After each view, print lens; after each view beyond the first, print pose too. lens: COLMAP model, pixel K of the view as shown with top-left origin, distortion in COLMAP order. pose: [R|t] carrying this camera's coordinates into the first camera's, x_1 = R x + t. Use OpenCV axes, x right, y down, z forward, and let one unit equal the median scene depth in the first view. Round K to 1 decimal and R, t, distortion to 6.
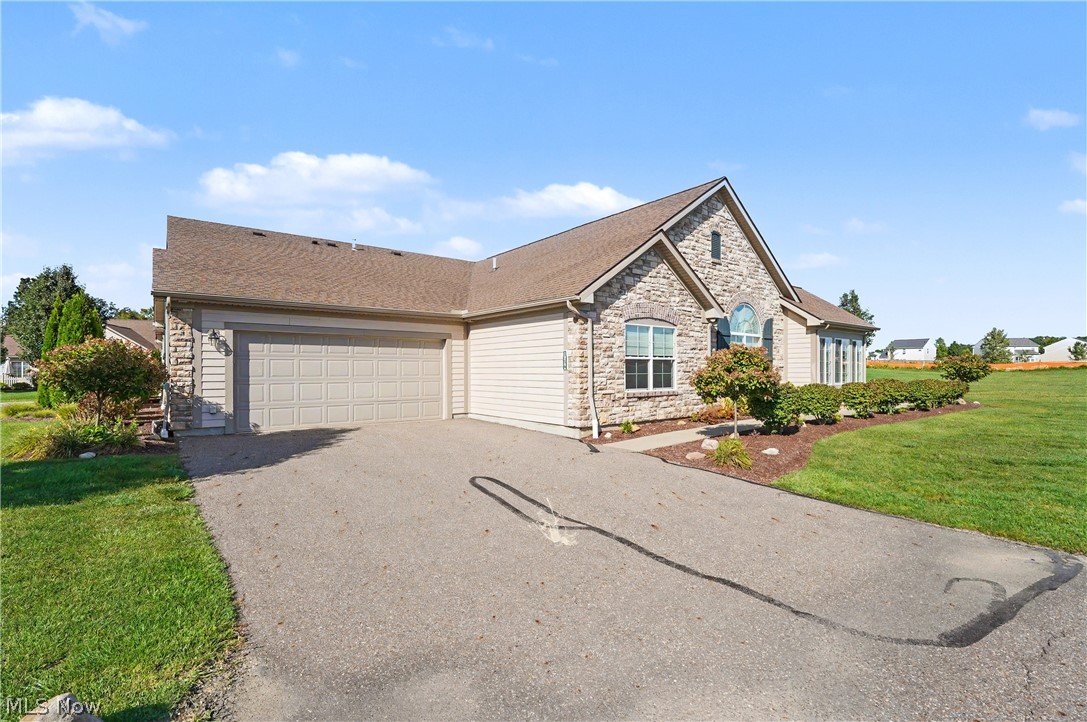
lens RADIAL K [[490.5, 0, 540.2], [0, 490.5, 359.3], [0, 0, 1]] dist [-0.003398, -0.000535]
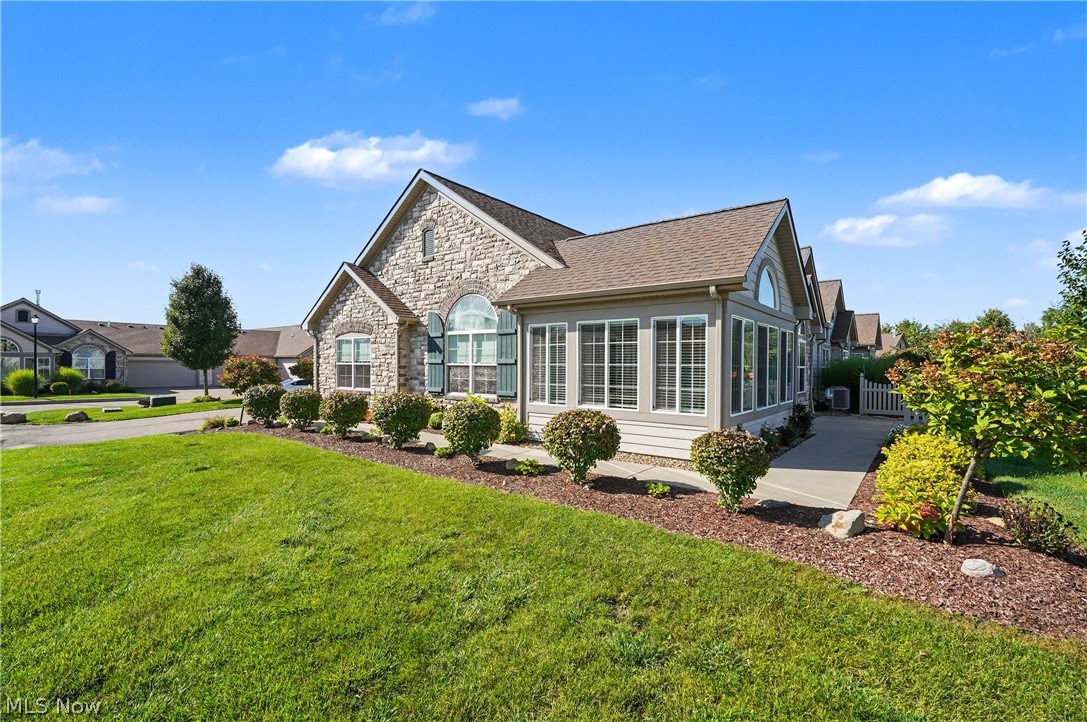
lens RADIAL K [[498.5, 0, 543.8], [0, 498.5, 373.7], [0, 0, 1]] dist [-0.000548, -0.000054]
pose [[0.246561, 0.012362, -0.969048, 1.633534], [0.009507, 0.999840, 0.015174, 0.009242], [0.969081, -0.012954, 0.246404, 1.185995]]
